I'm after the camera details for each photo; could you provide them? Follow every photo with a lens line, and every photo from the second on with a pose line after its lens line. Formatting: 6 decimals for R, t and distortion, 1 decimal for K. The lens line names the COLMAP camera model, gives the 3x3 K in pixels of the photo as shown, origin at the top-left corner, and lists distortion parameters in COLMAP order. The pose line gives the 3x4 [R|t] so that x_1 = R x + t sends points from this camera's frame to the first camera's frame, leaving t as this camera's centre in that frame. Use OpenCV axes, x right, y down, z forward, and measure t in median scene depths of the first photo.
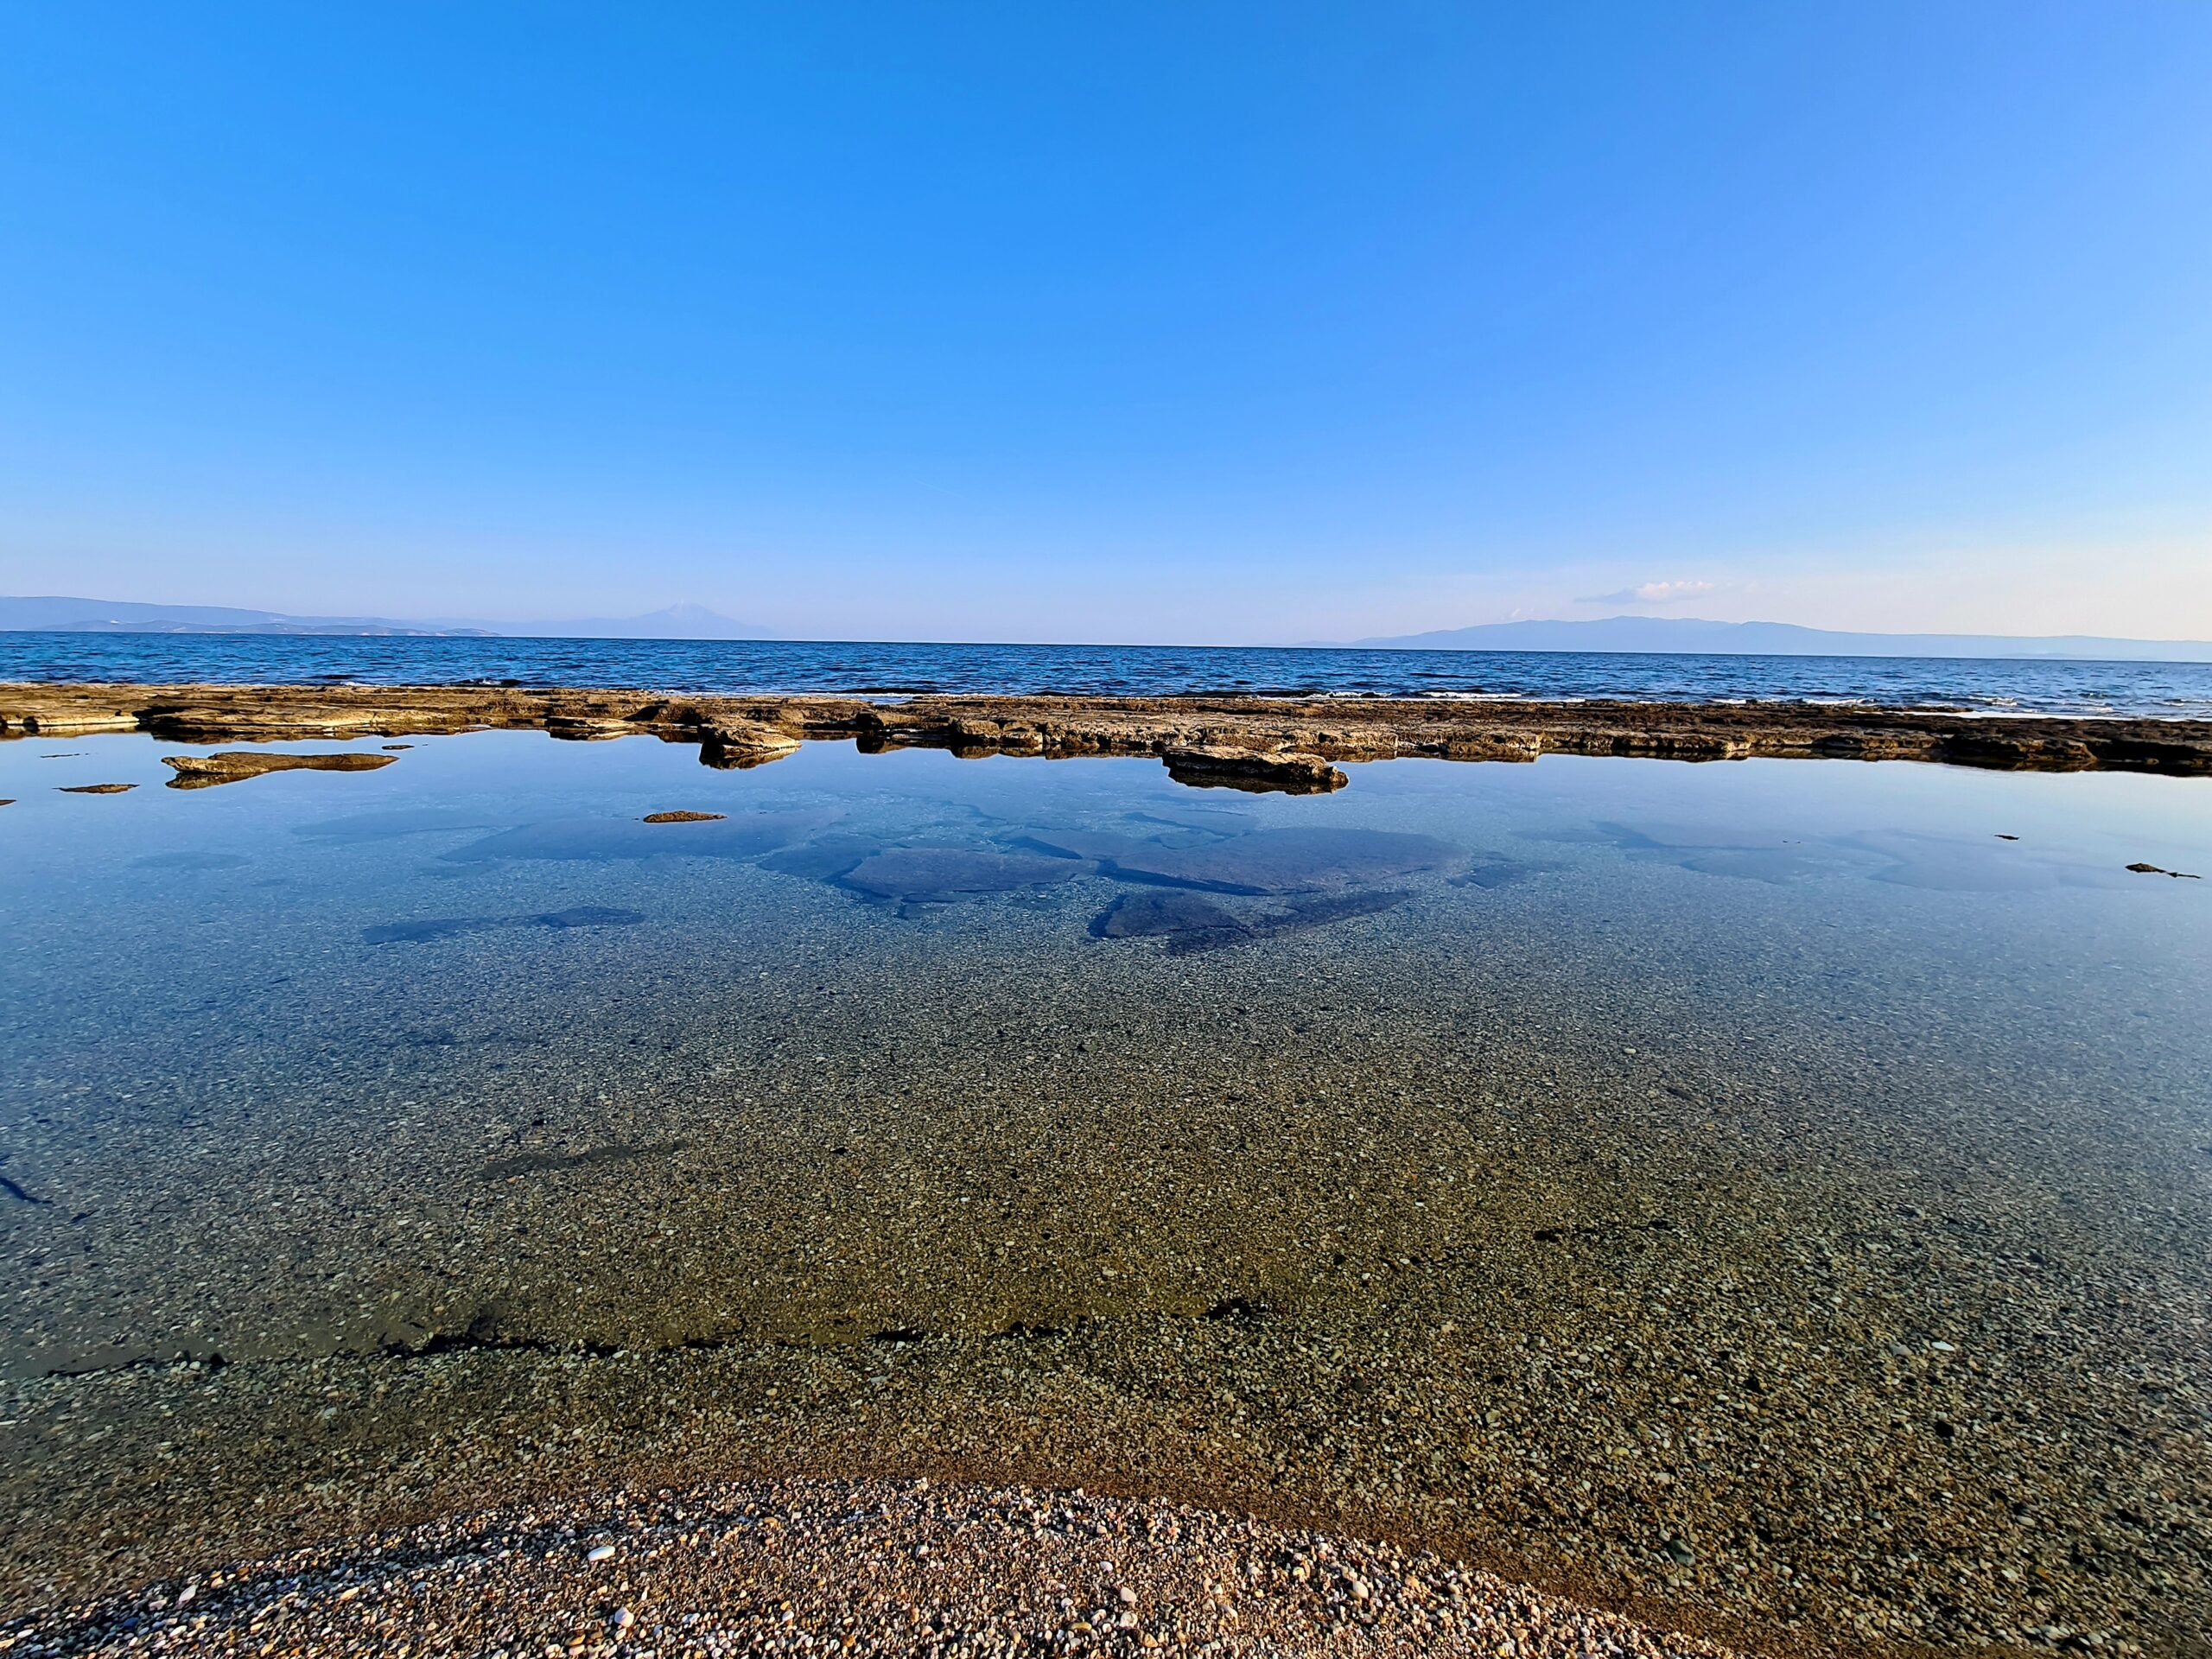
lens RADIAL K [[884.3, 0, 1110.0], [0, 884.3, 822.3], [0, 0, 1]] dist [-0.001805, -0.000345]
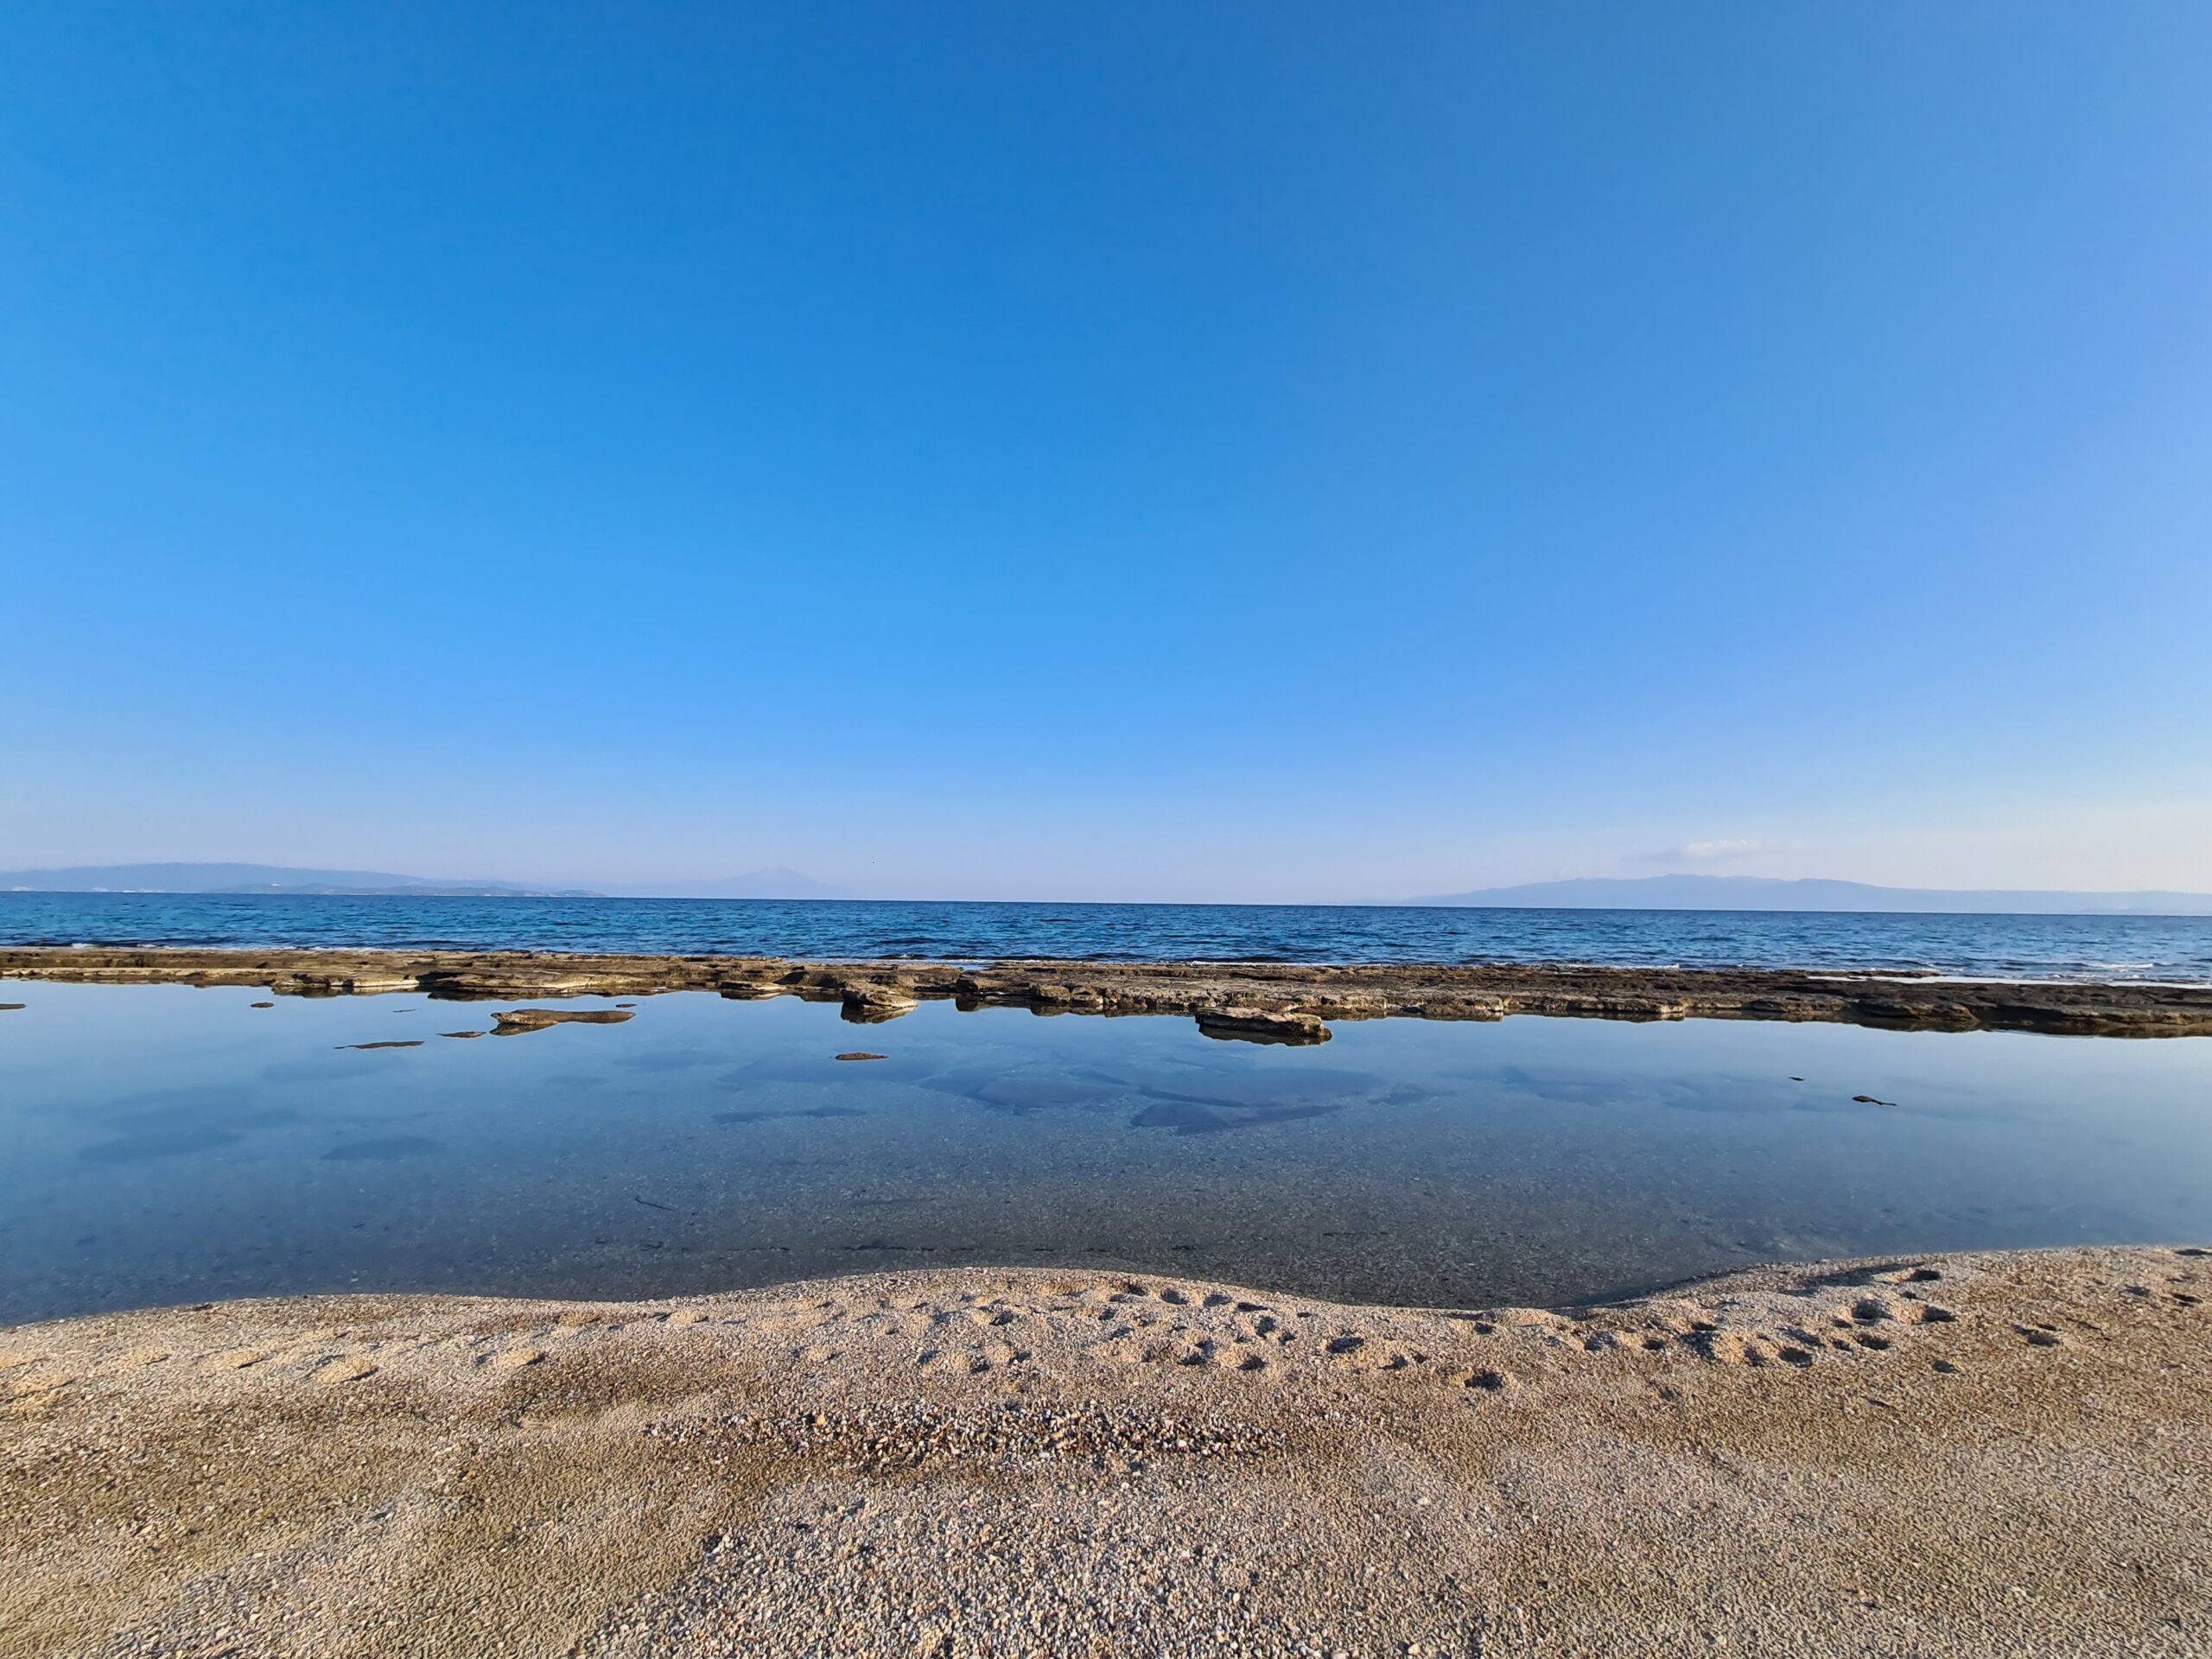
lens RADIAL K [[884.3, 0, 1105.0], [0, 884.3, 810.6], [0, 0, 1]] dist [-0.001805, -0.000345]
pose [[0.997416, -0.011325, -0.070947, 0.020682], [-0.010157, 0.955349, -0.295304, 0.020499], [0.071123, 0.295262, 0.952765, -0.297207]]
